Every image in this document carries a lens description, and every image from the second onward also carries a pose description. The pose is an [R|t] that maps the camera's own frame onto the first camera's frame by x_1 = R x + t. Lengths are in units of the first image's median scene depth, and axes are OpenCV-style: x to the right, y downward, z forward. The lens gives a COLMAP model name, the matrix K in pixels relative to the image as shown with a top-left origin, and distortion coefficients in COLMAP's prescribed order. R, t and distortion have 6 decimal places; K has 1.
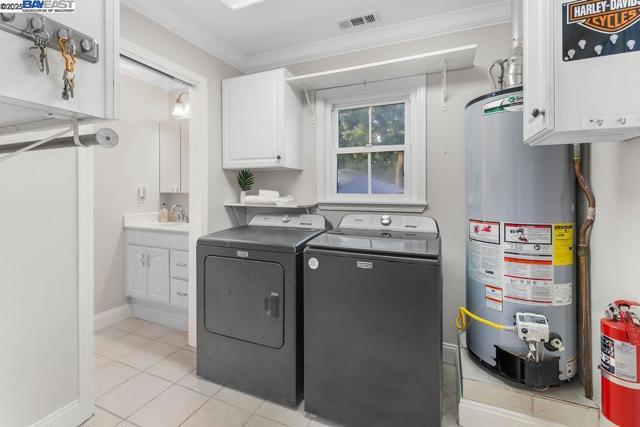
lens RADIAL K [[277.8, 0, 324.1], [0, 277.8, 190.7], [0, 0, 1]] dist [-0.001120, -0.000027]
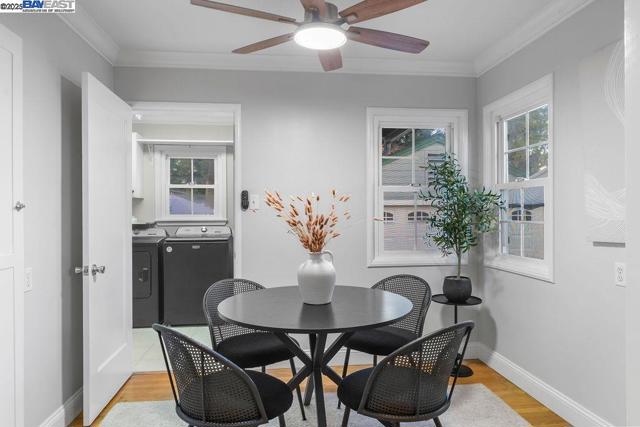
lens RADIAL K [[443.6, 0, 320.1], [0, 443.6, 212.6], [0, 0, 1]] dist [0.000385, -0.000186]
pose [[0.870403, -0.005384, 0.492310, -0.464085], [0.003432, 0.999982, 0.004868, -0.010141], [-0.492328, -0.002547, 0.870406, -1.615333]]
